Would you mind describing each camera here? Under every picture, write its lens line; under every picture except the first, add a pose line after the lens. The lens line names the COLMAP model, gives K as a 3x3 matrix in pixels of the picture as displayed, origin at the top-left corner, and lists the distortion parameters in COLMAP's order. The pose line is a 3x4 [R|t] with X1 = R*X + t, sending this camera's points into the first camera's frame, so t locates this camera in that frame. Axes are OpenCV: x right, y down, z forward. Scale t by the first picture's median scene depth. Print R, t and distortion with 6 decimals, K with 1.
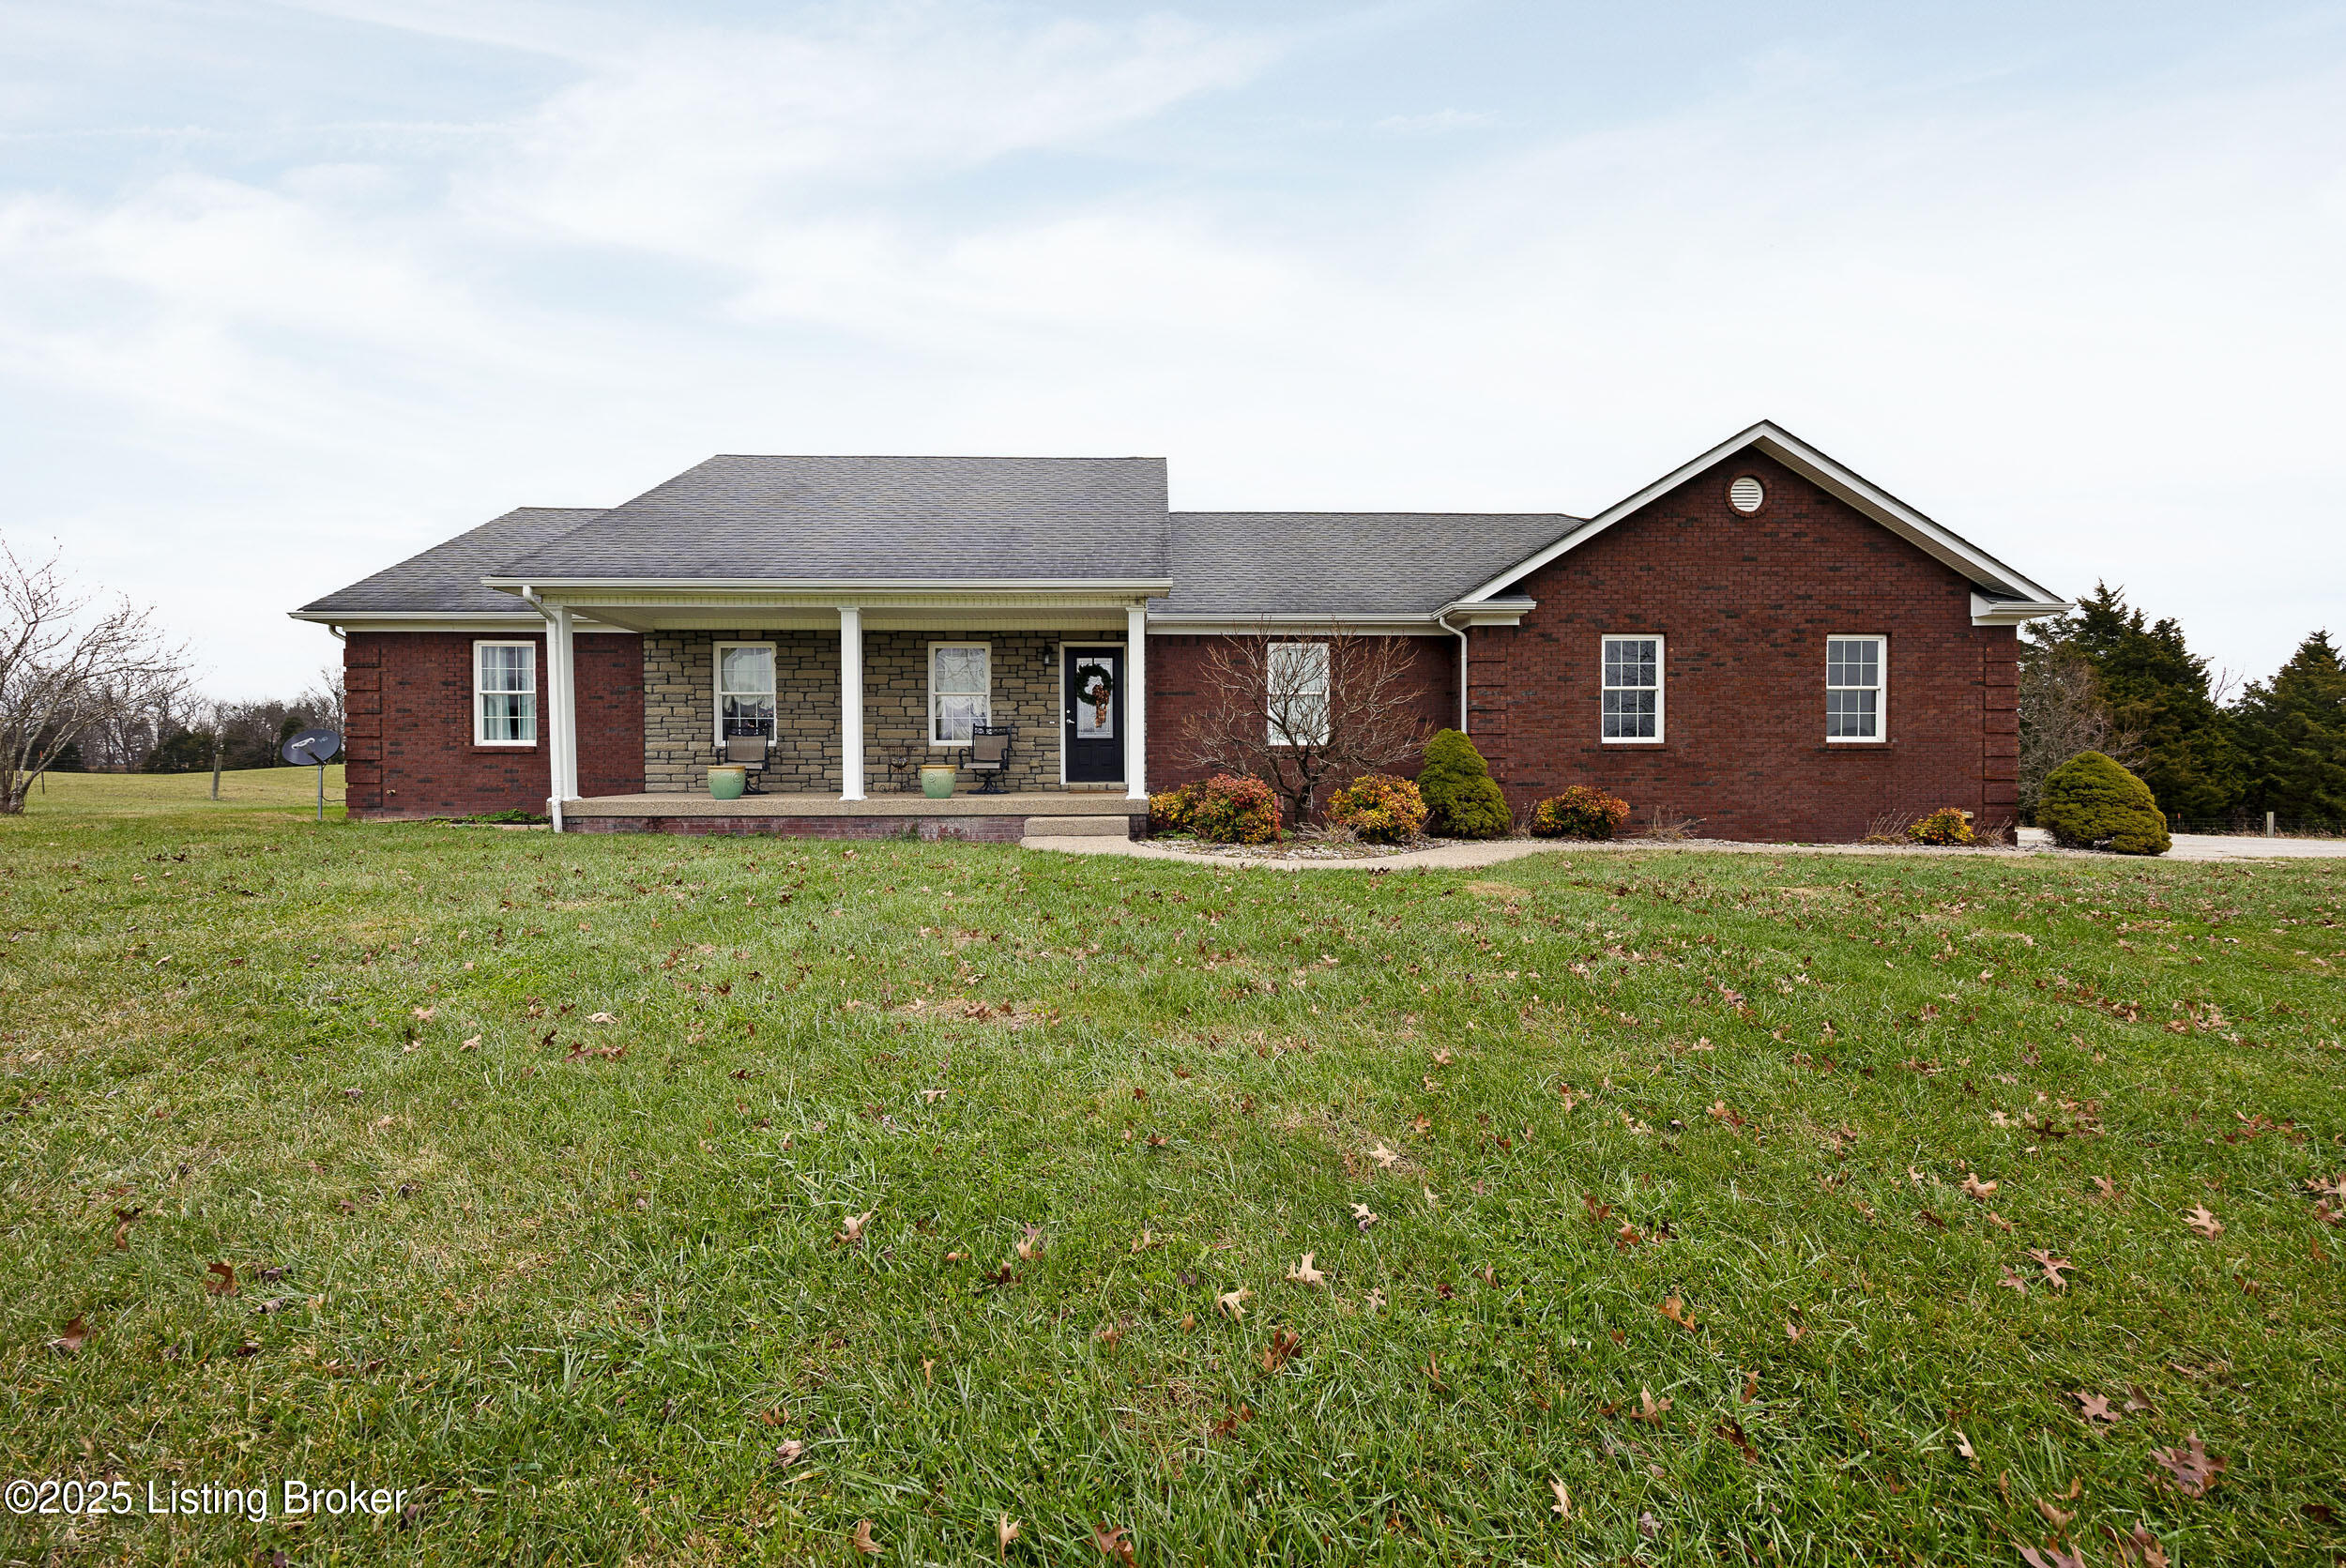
lens RADIAL K [[917.0, 0, 1171.5], [0, 917.0, 808.1], [0, 0, 1]] dist [-0.002434, -0.000029]
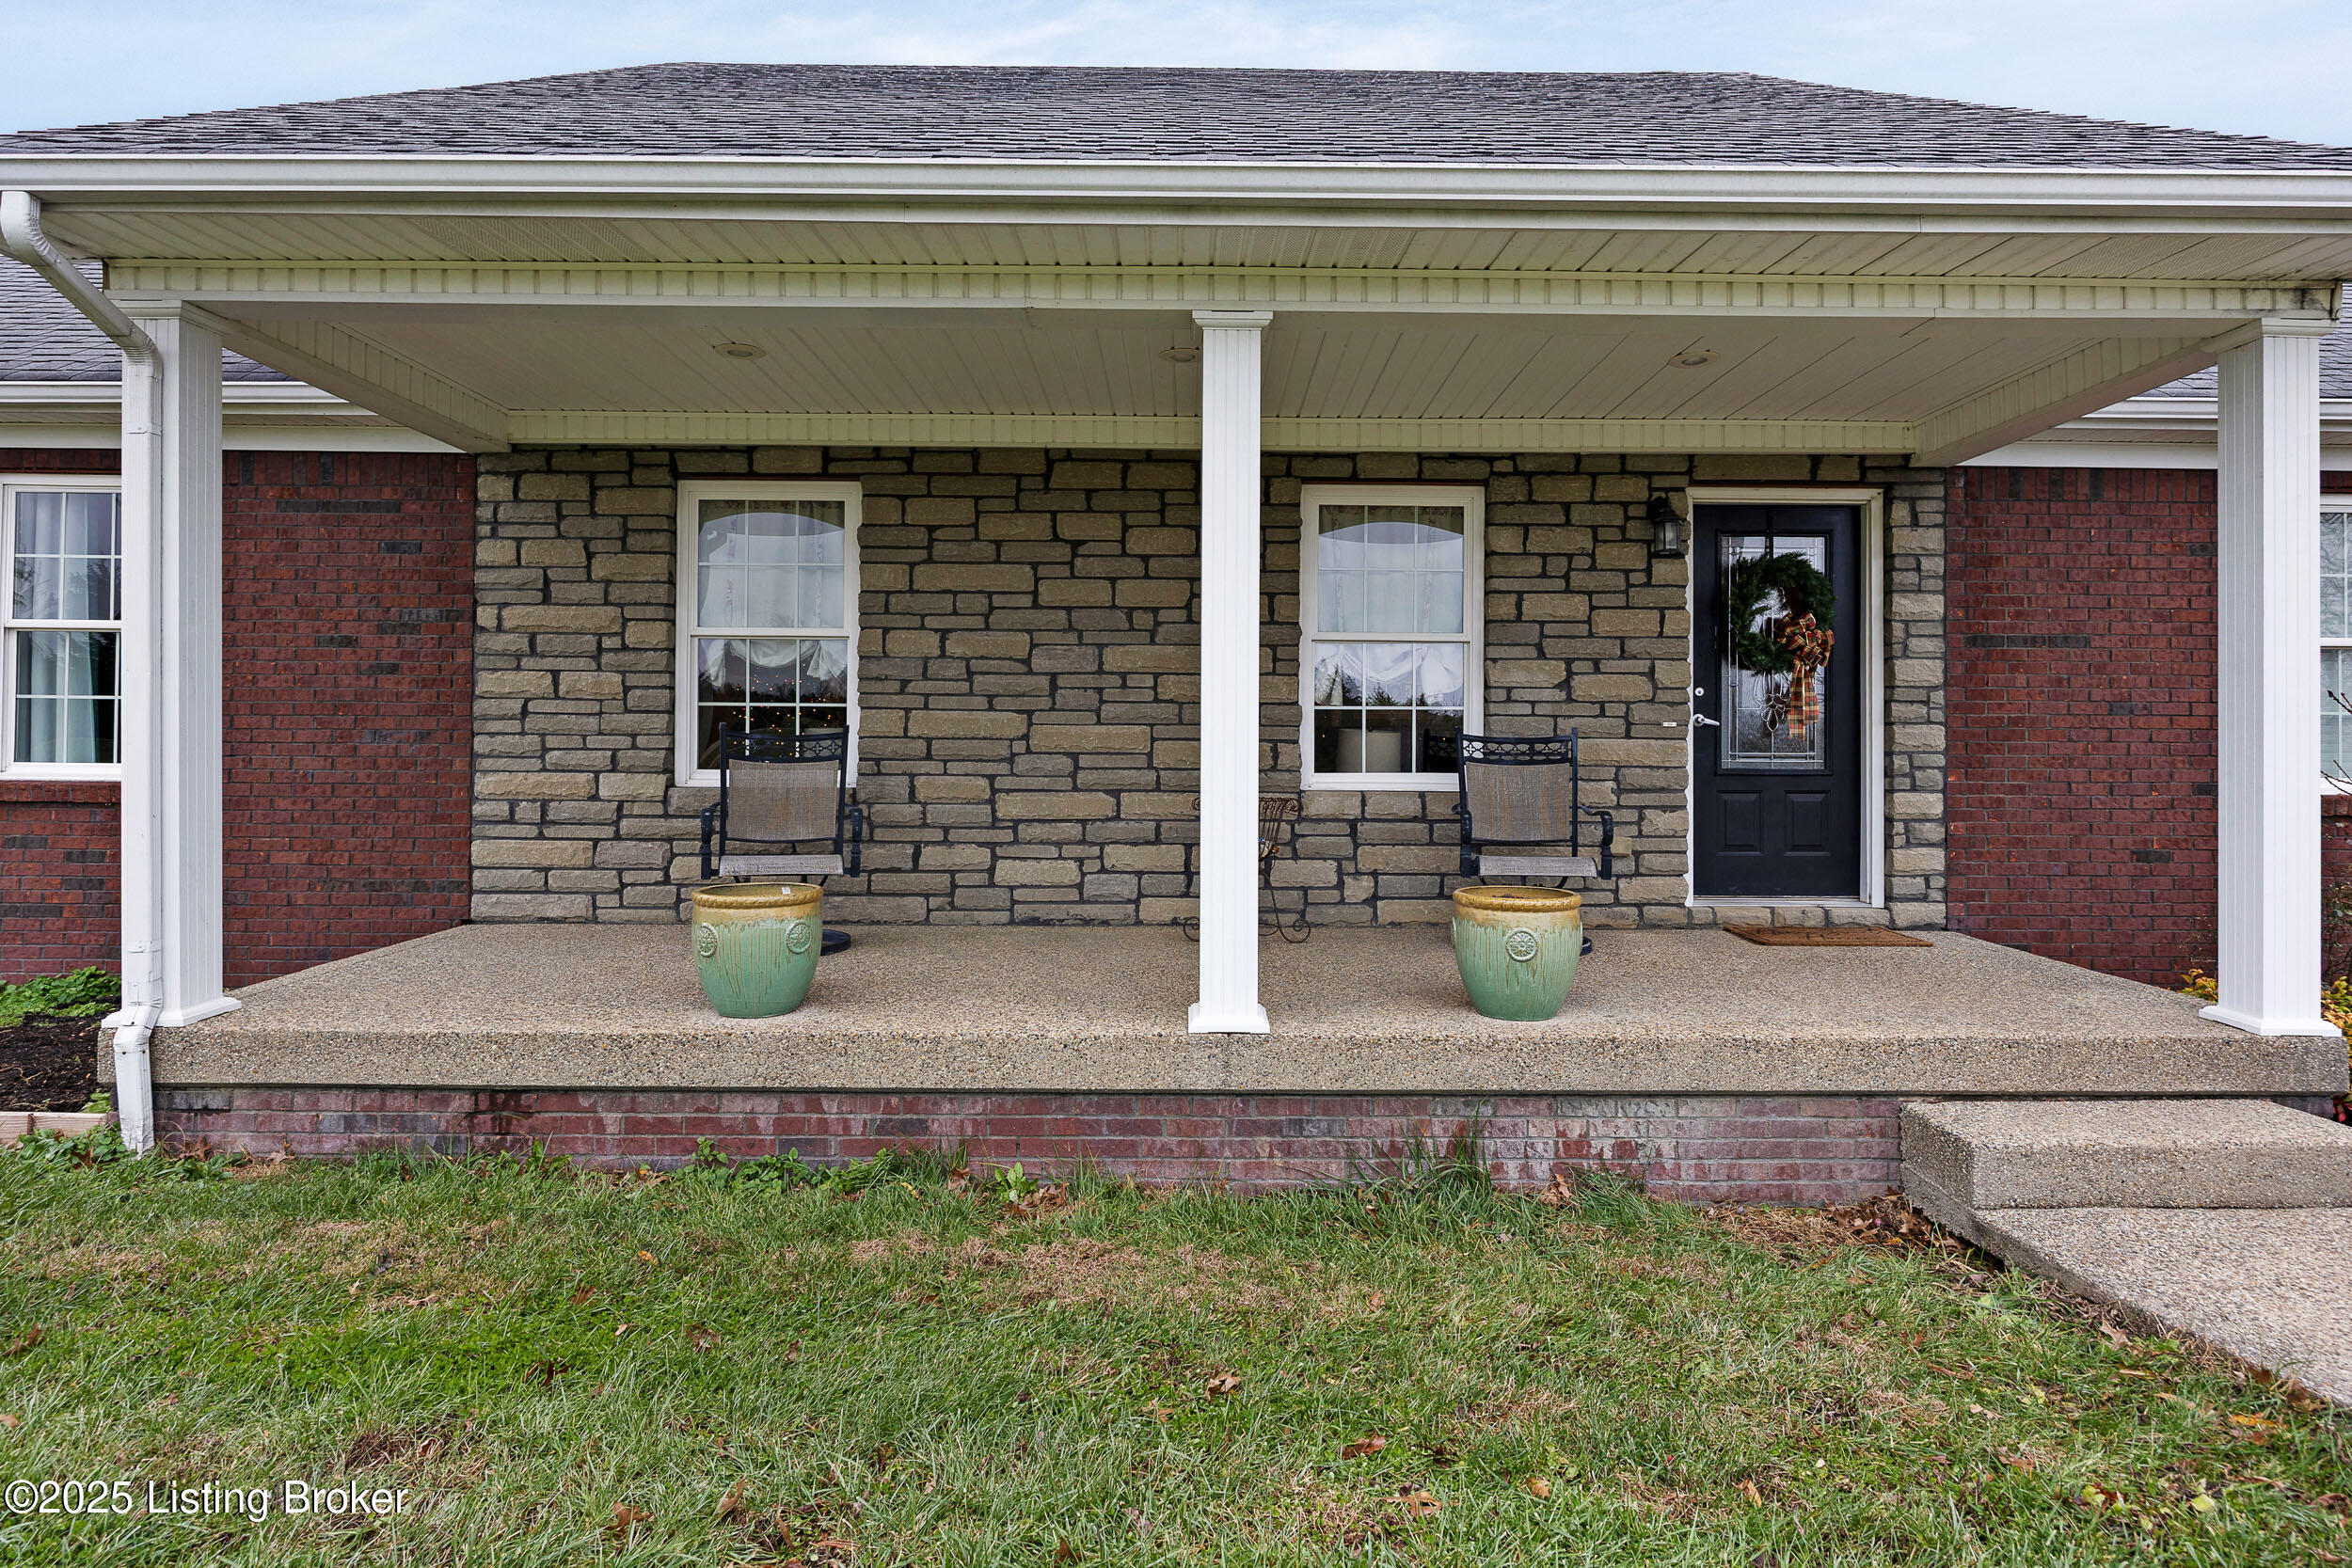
lens RADIAL K [[1276.5, 0, 1181.4], [0, 1276.5, 766.3], [0, 0, 1]] dist [-0.006146, -0.000990]
pose [[0.999736, 0.008685, -0.021292, -0.302083], [-0.009316, 0.999514, -0.029738, -0.062995], [0.021023, 0.029928, 0.999331, 0.532921]]
